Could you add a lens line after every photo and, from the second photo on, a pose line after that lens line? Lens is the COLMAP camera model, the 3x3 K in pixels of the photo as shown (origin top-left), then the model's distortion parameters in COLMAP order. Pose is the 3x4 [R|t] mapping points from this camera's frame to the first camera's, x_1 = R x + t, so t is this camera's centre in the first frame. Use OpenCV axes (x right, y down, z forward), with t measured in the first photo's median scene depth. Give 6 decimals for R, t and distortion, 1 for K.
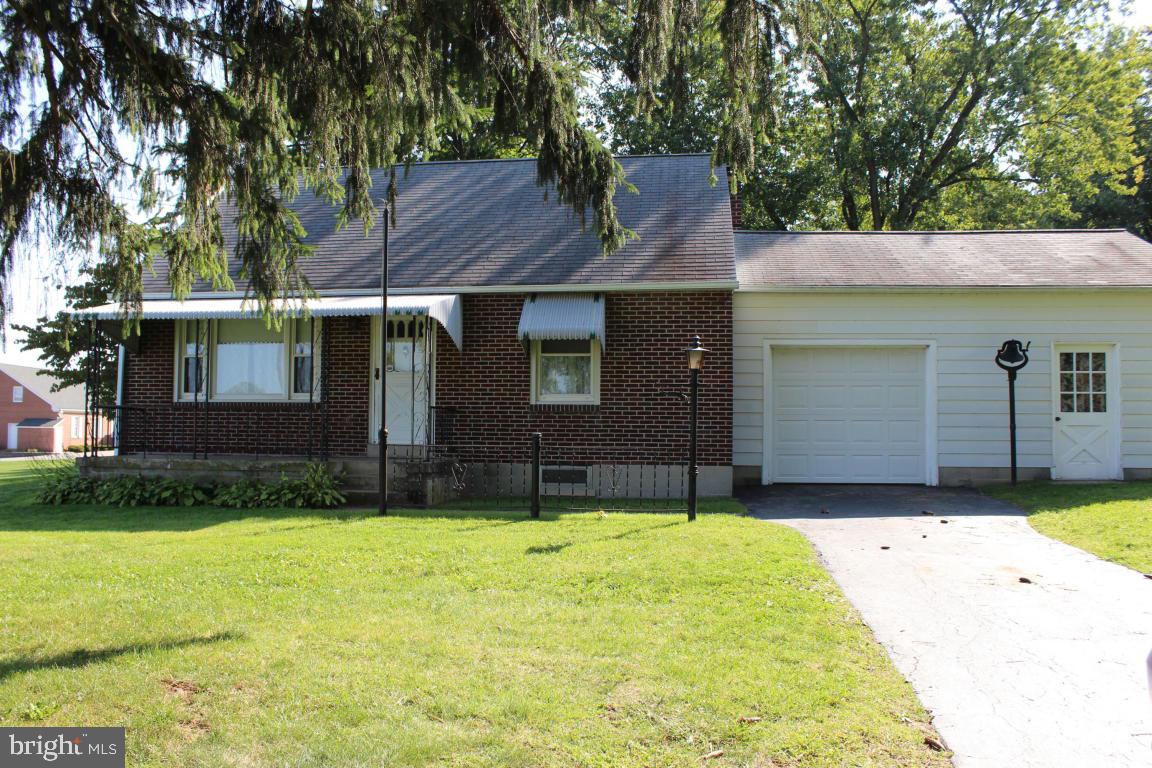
lens RADIAL K [[958.9, 0, 553.1], [0, 958.9, 397.7], [0, 0, 1]] dist [-0.162906, 0.146826]
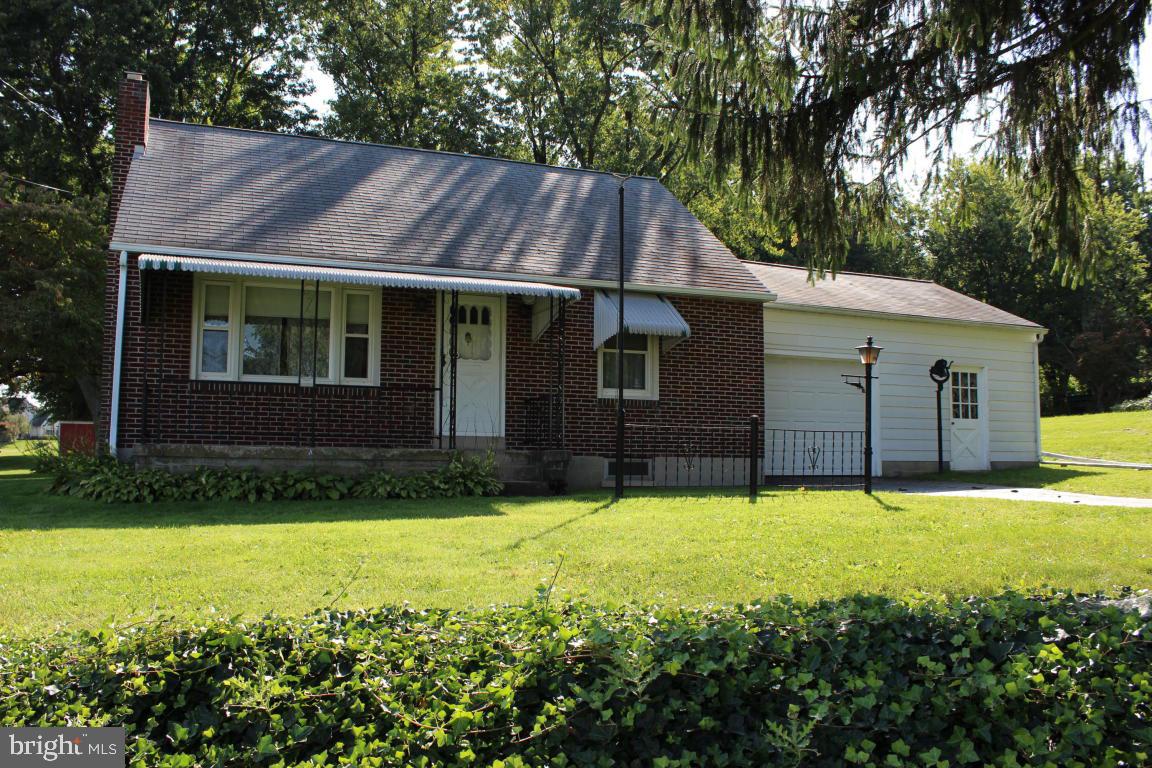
lens RADIAL K [[958.9, 0, 553.1], [0, 958.9, 397.7], [0, 0, 1]] dist [-0.162906, 0.146826]
pose [[0.881919, 0.033618, 0.470201, -0.542634], [-0.024132, 0.999366, -0.026189, 0.034453], [-0.470783, 0.011749, 0.882171, 0.124946]]
